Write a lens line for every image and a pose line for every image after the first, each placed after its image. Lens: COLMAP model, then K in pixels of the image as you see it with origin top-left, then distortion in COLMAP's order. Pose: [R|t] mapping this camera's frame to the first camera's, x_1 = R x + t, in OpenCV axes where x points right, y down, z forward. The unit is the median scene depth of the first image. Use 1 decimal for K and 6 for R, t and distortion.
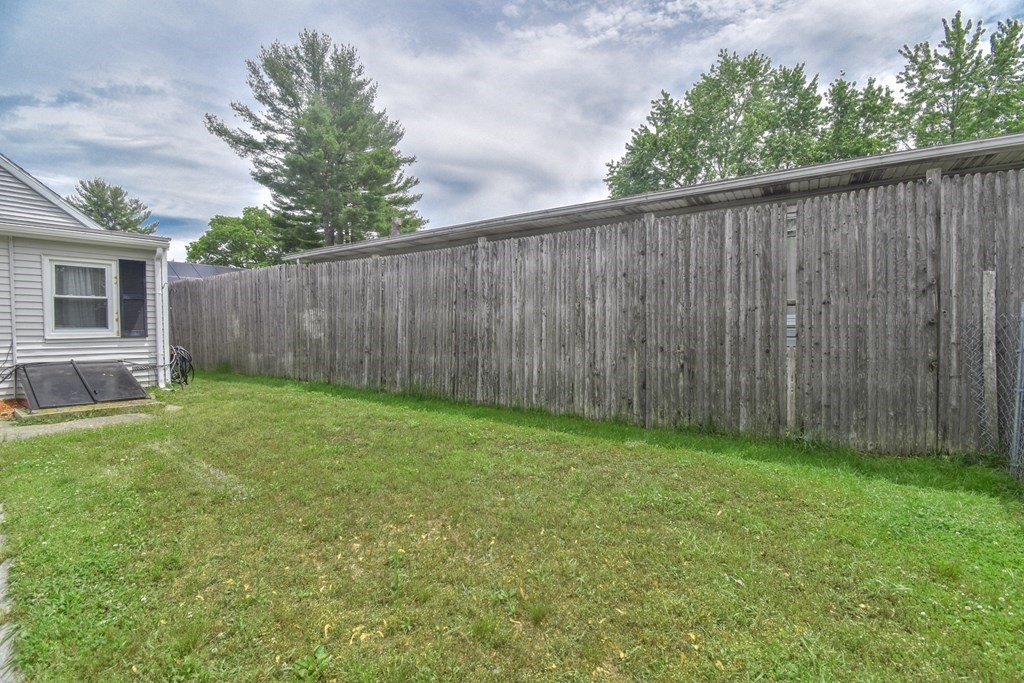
lens RADIAL K [[462.7, 0, 512.0], [0, 462.7, 341.5], [0, 0, 1]] dist [0.013273, -0.033130]
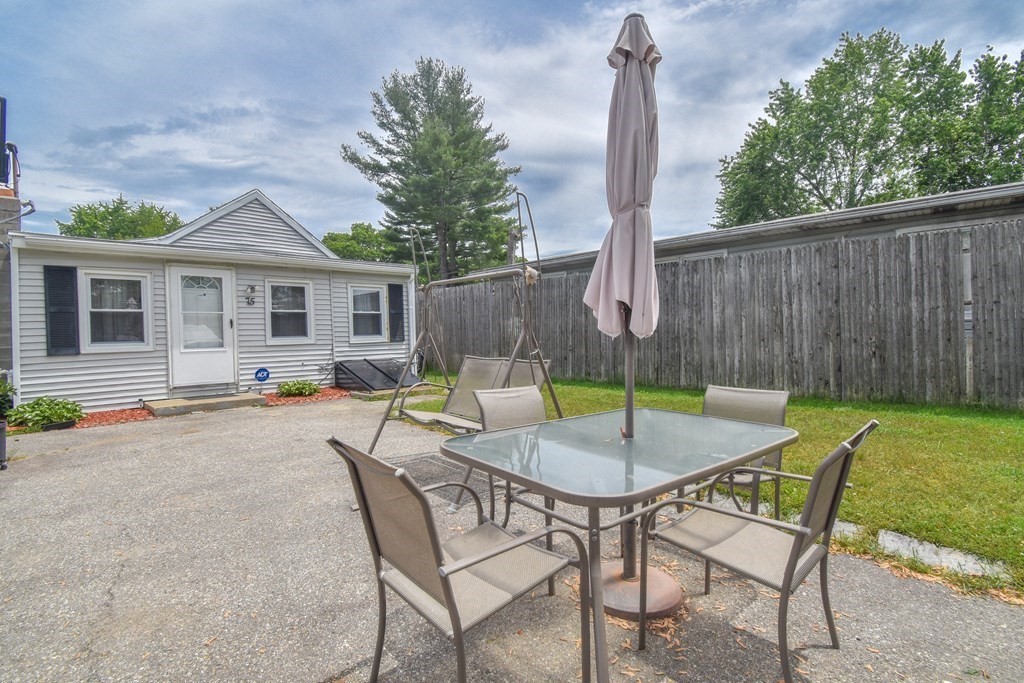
lens RADIAL K [[483.8, 0, 512.0], [0, 483.8, 341.5], [0, 0, 1]] dist [0.009556, -0.024044]
pose [[0.984500, -0.018132, -0.174444, -0.323787], [0.016220, 0.999792, -0.012383, 0.017323], [0.174632, 0.009362, 0.984589, -0.419491]]
